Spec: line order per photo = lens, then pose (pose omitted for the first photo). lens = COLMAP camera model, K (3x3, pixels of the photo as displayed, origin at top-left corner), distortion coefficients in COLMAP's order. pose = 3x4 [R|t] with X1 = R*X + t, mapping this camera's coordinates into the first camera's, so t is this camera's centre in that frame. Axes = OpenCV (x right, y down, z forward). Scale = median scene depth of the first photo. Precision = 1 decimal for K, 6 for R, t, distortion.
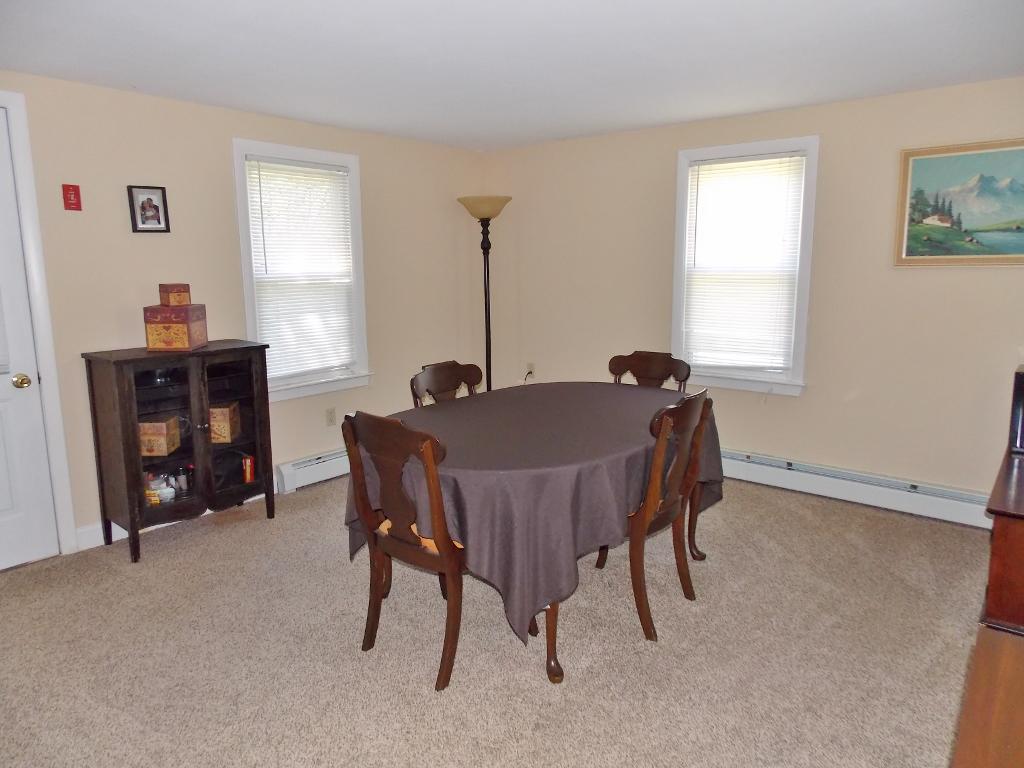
lens RADIAL K [[675.9, 0, 506.6], [0, 675.9, 377.7], [0, 0, 1]] dist [0.007420, 0.002488]
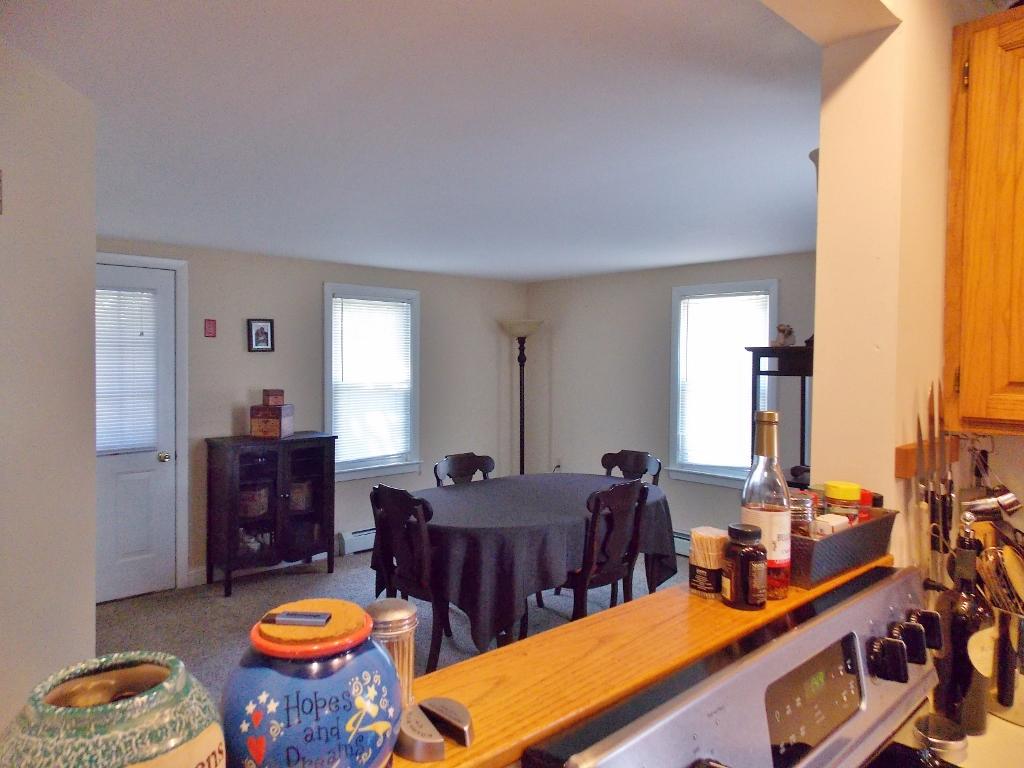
lens RADIAL K [[675.9, 0, 506.6], [0, 675.9, 377.7], [0, 0, 1]] dist [0.007420, 0.002488]
pose [[0.990352, 0.016716, -0.137564, 0.153984], [-0.035989, 0.989661, -0.138838, 0.009538], [0.133821, 0.142449, 0.980714, -0.263472]]
